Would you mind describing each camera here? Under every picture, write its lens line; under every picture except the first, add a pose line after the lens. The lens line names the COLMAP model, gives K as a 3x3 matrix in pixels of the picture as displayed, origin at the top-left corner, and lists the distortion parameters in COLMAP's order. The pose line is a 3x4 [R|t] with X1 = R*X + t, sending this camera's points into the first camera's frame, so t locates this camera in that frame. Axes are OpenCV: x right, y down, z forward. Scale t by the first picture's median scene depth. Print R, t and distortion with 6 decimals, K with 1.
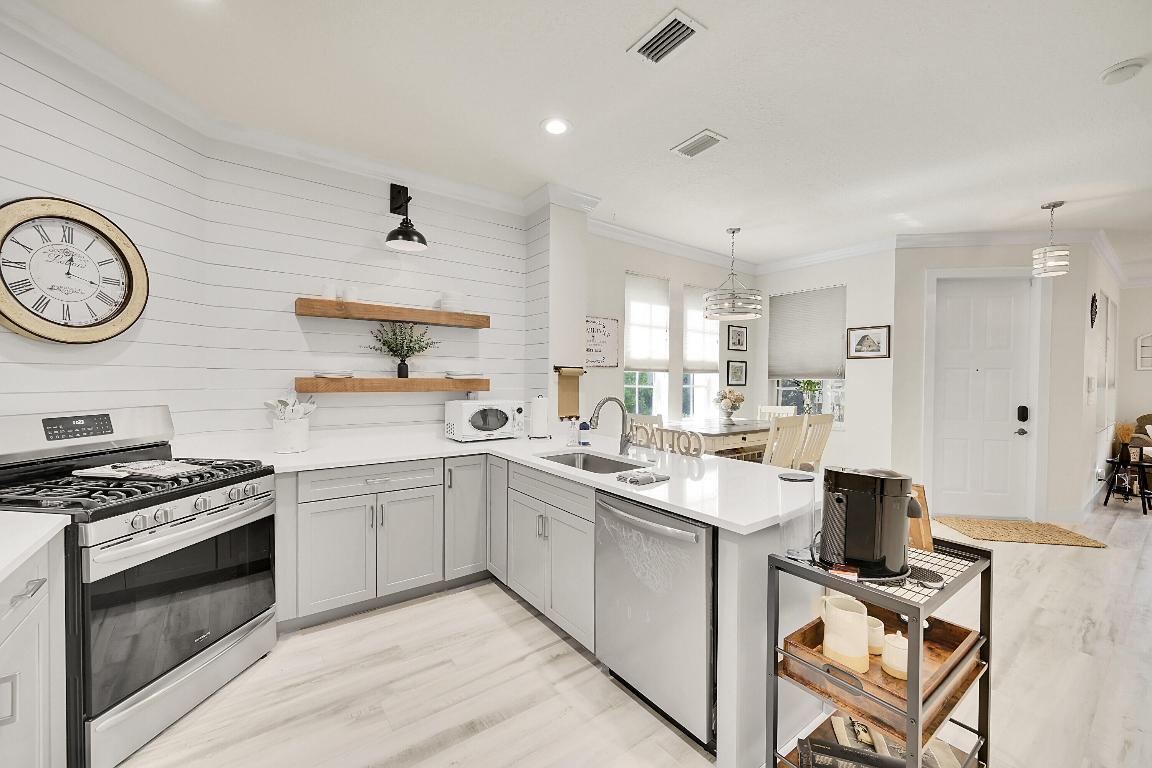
lens RADIAL K [[454.7, 0, 576.0], [0, 454.7, 384.0], [0, 0, 1]] dist [-0.000598, -0.000023]
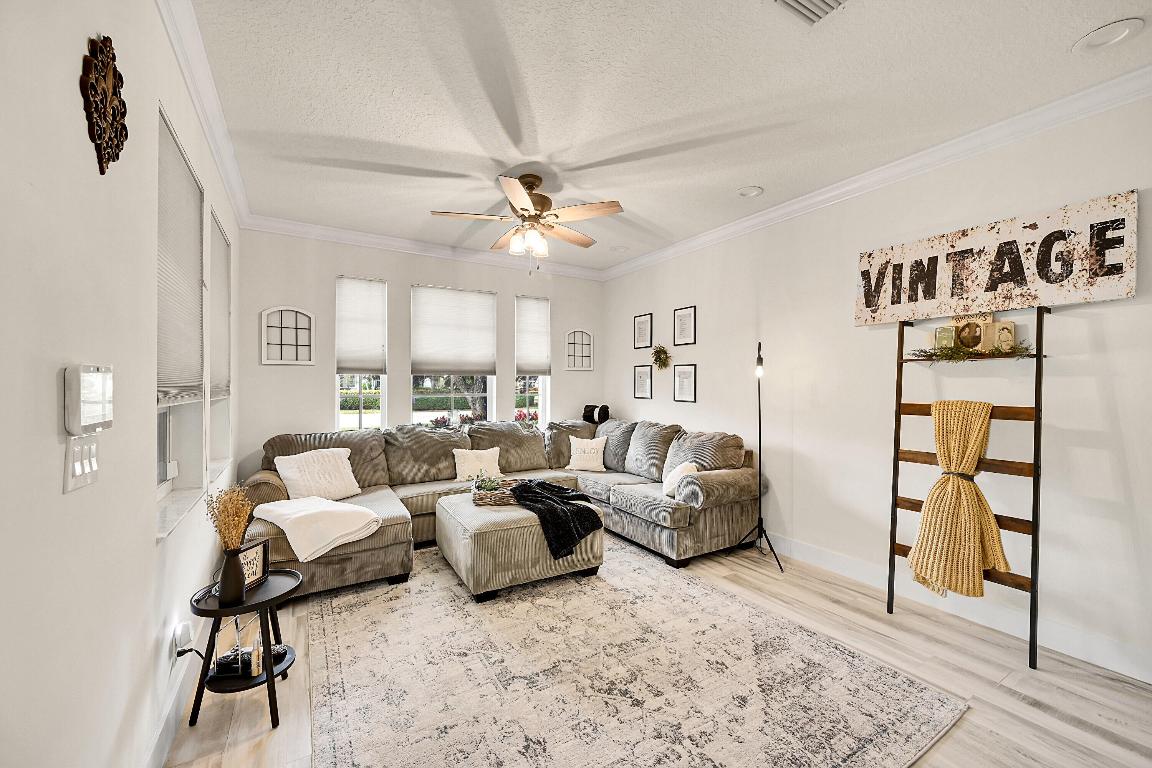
lens RADIAL K [[456.0, 0, 579.9], [0, 456.0, 382.8], [0, 0, 1]] dist [-0.002577, -0.000394]
pose [[0.086601, -0.010841, 0.996184, 0.906759], [0.020034, 0.999758, 0.009138, -0.001005], [-0.996042, 0.019166, 0.086797, 0.713634]]
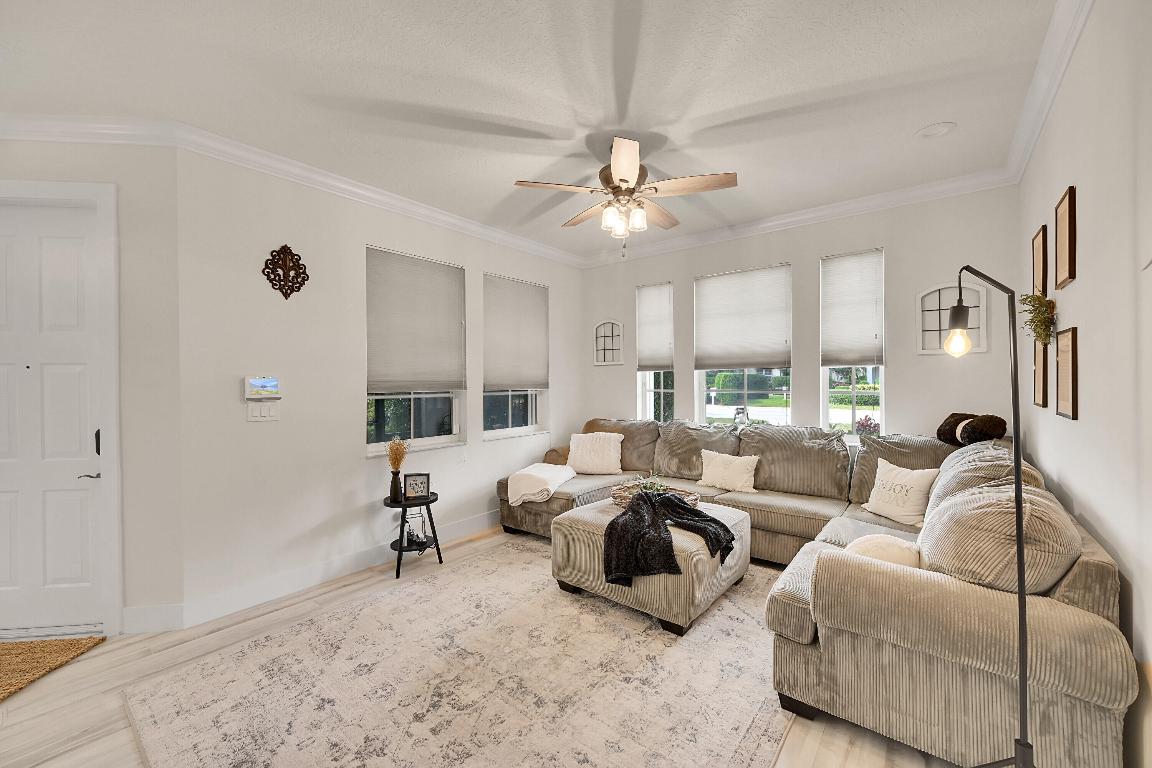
lens RADIAL K [[456.0, 0, 579.9], [0, 456.0, 382.8], [0, 0, 1]] dist [-0.002577, -0.000394]
pose [[0.966886, -0.025527, 0.253928, 1.371188], [0.028962, 0.999533, -0.009797, 0.013864], [-0.253560, 0.016827, 0.967173, 0.274079]]
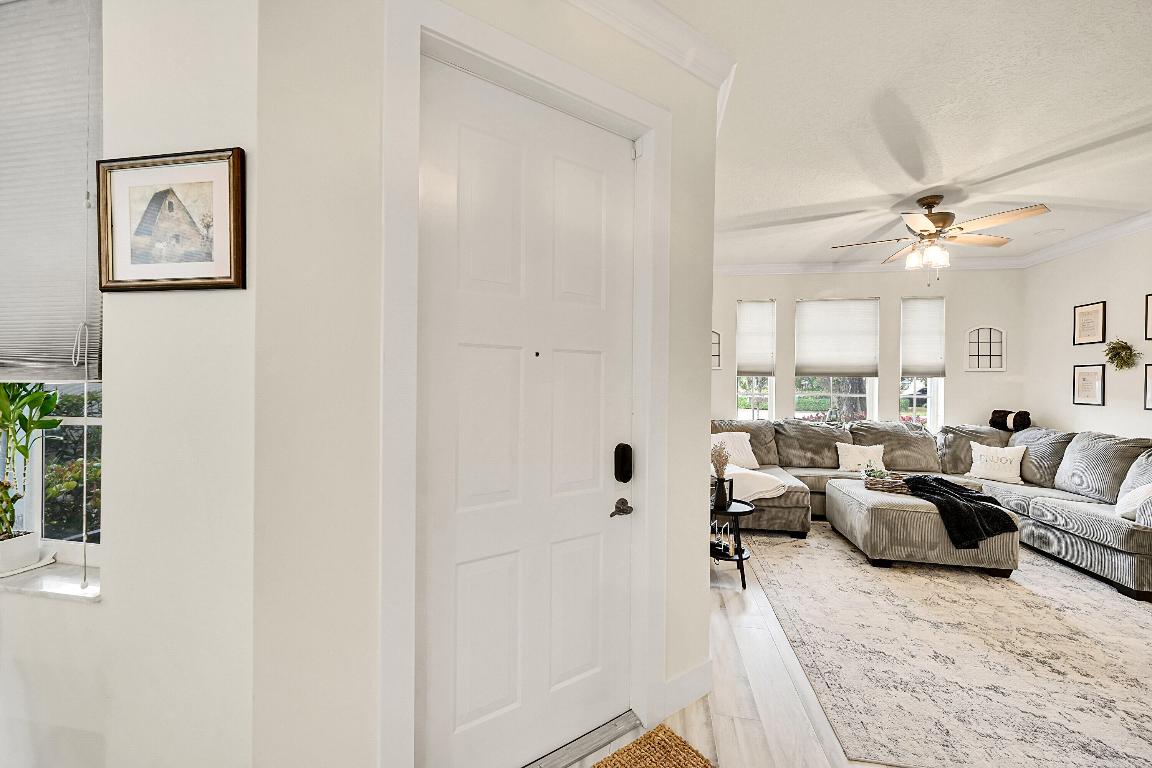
lens RADIAL K [[454.7, 0, 576.0], [0, 454.7, 384.0], [0, 0, 1]] dist [-0.000598, -0.000023]
pose [[0.726952, -0.008543, 0.686635, 0.644394], [0.013705, 0.999904, -0.002070, -0.004070], [-0.686552, 0.010915, 0.726999, 0.700503]]
